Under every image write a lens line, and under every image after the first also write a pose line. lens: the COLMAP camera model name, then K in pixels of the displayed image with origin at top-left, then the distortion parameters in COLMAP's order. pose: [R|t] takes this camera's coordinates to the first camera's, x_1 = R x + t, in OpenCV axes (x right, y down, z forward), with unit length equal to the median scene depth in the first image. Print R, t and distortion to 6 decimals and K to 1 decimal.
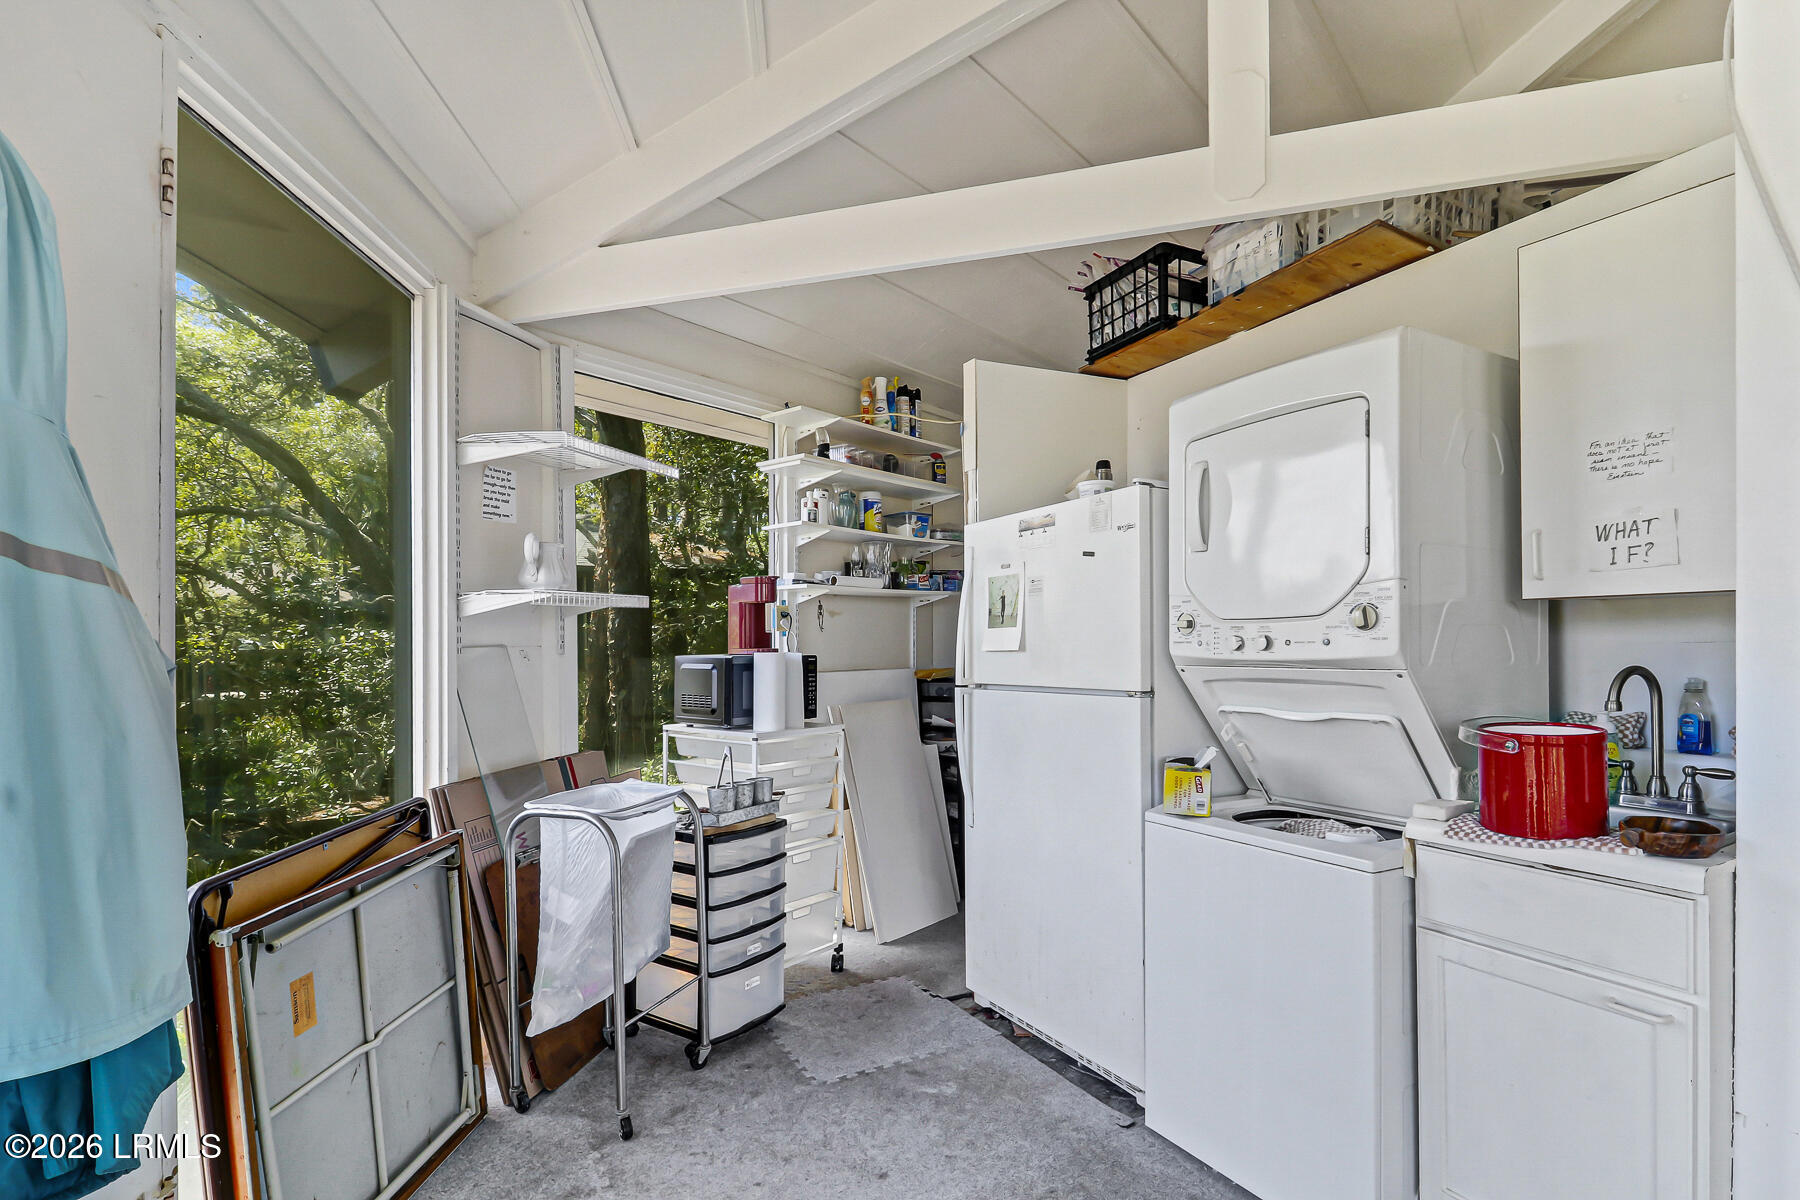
lens RADIAL K [[858.3, 0, 904.4], [0, 858.3, 617.6], [0, 0, 1]] dist [0.003931, -0.000073]
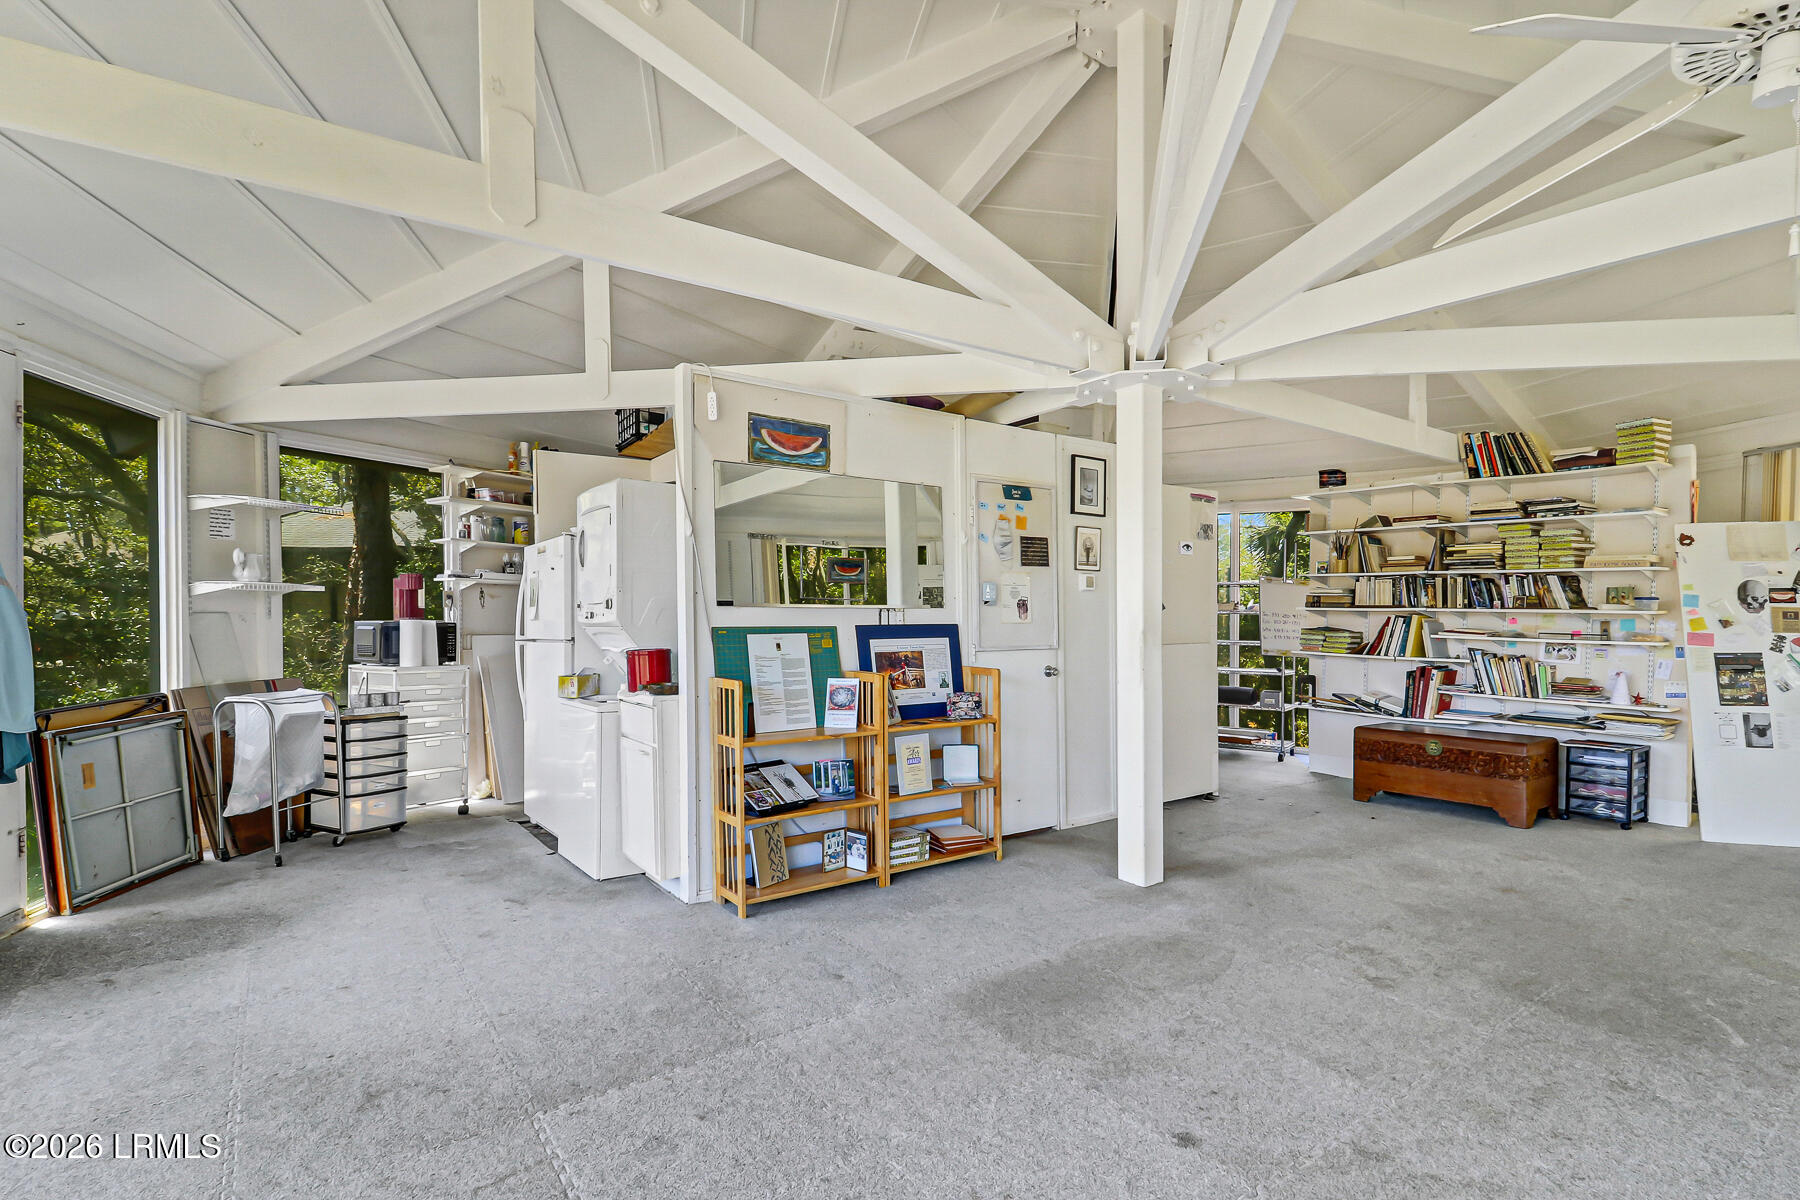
lens RADIAL K [[860.5, 0, 910.2], [0, 860.5, 625.8], [0, 0, 1]] dist [0.010951, -0.001404]
pose [[0.991728, 0.014875, 0.127492, 0.728572], [-0.018476, 0.999462, 0.027104, -0.013833], [-0.127020, -0.029236, 0.991469, -0.966237]]
